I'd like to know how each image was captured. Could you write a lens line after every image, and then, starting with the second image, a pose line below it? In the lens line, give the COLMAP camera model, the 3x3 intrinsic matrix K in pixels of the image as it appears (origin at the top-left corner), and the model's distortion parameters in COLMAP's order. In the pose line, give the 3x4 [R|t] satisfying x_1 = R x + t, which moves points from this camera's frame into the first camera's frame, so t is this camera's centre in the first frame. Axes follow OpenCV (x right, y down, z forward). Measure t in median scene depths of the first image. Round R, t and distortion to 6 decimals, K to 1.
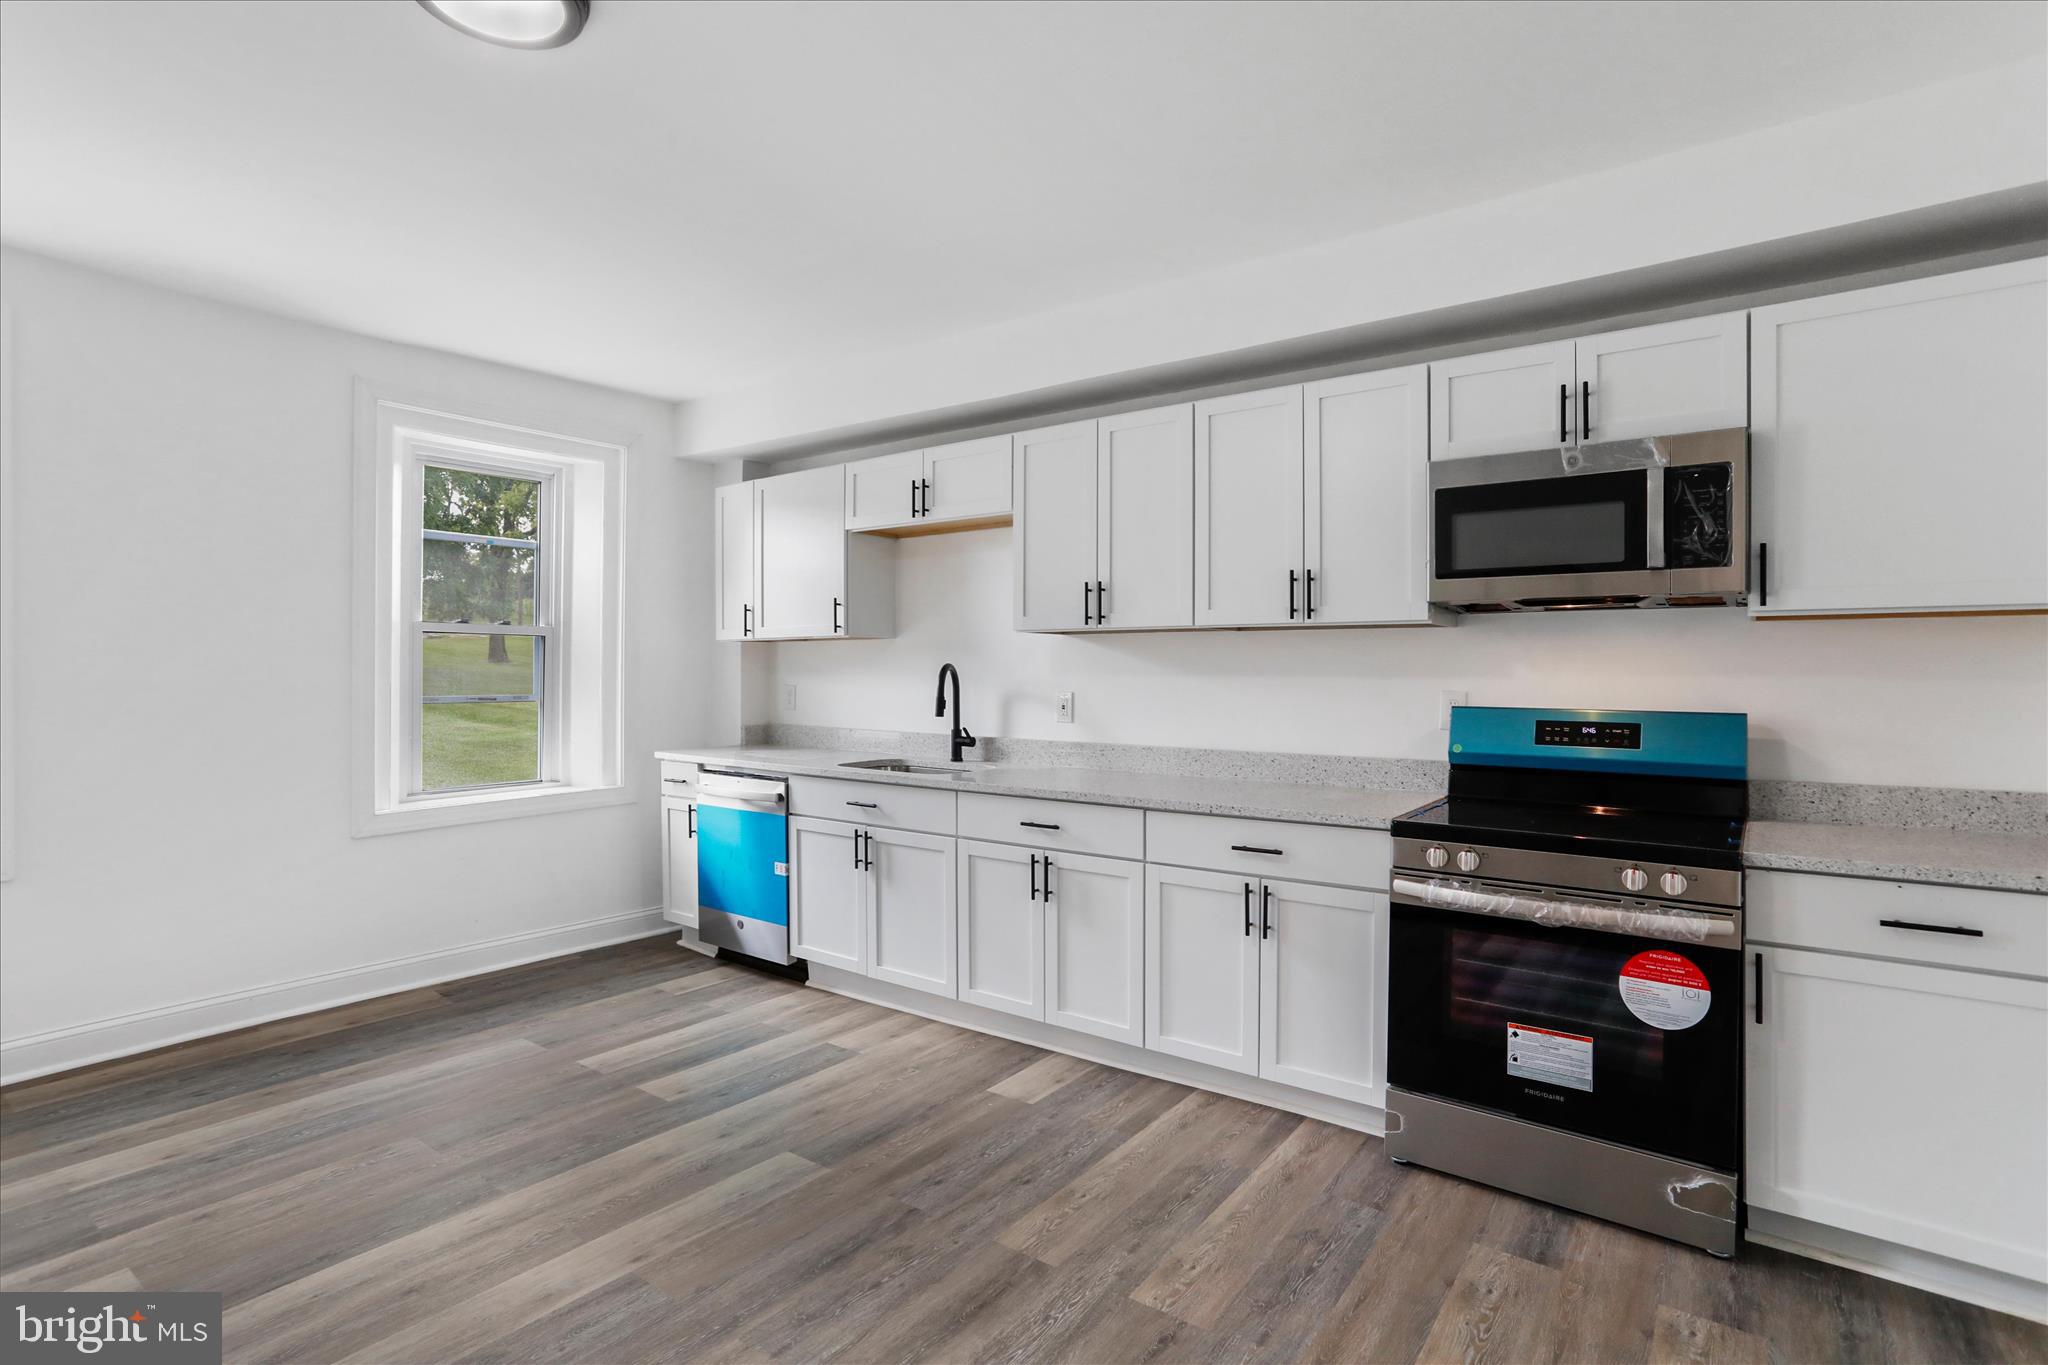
lens RADIAL K [[1036.8, 0, 1030.7], [0, 1036.8, 663.1], [0, 0, 1]] dist [-0.066371, 0.031158]
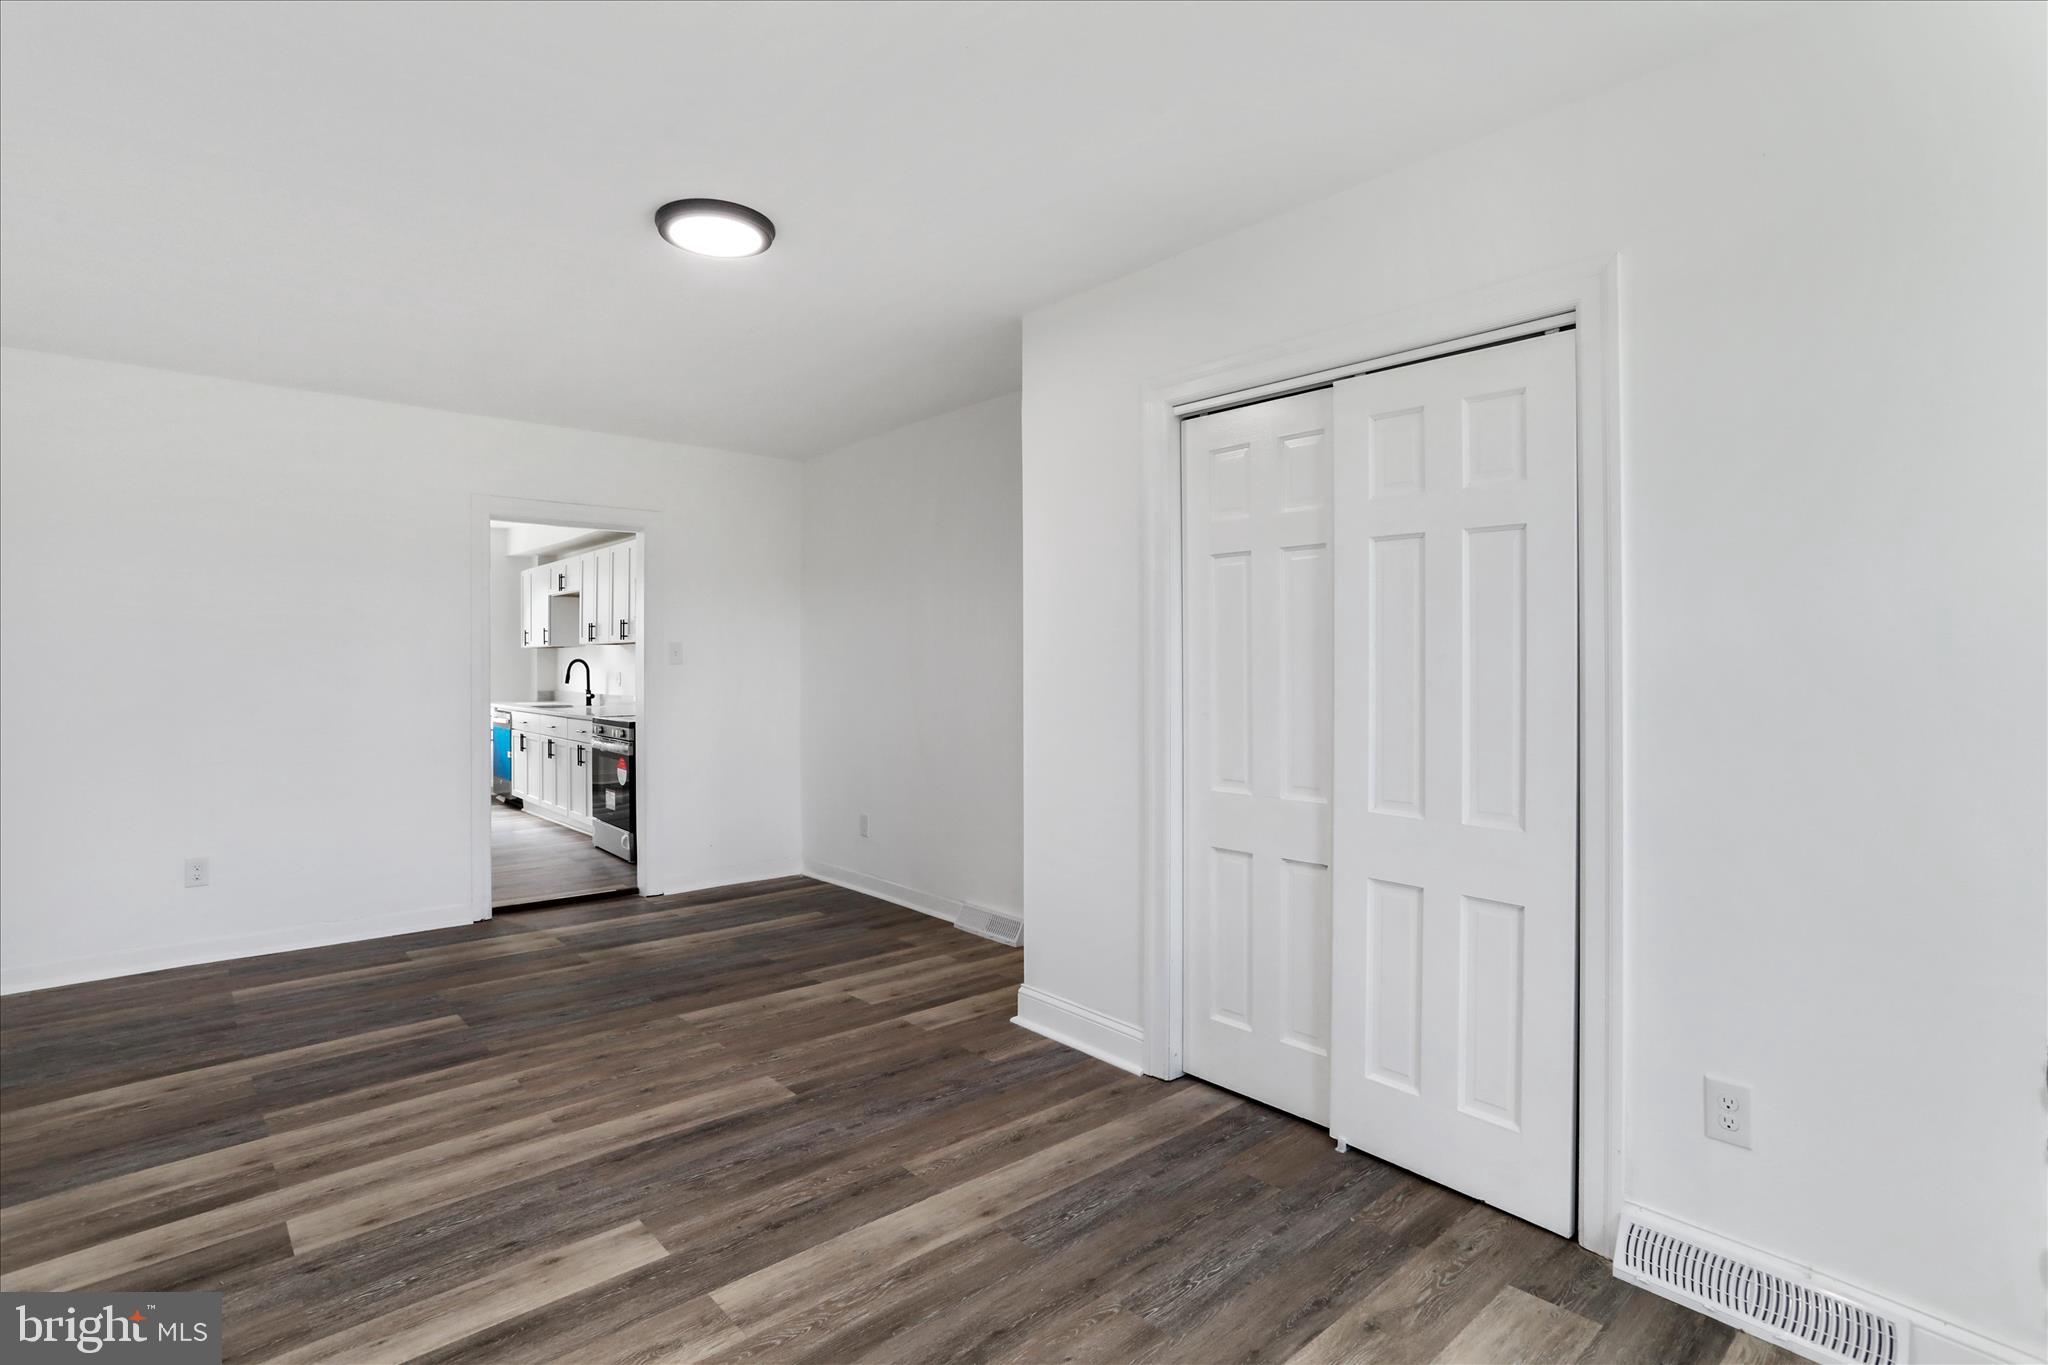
lens RADIAL K [[1036.8, 0, 1030.7], [0, 1036.8, 663.1], [0, 0, 1]] dist [-0.066371, 0.031158]
pose [[0.971850, 0.002470, -0.235589, 0.253403], [-0.002449, 0.999997, 0.000380, 0.001153], [0.235589, 0.000208, 0.971853, -0.156446]]
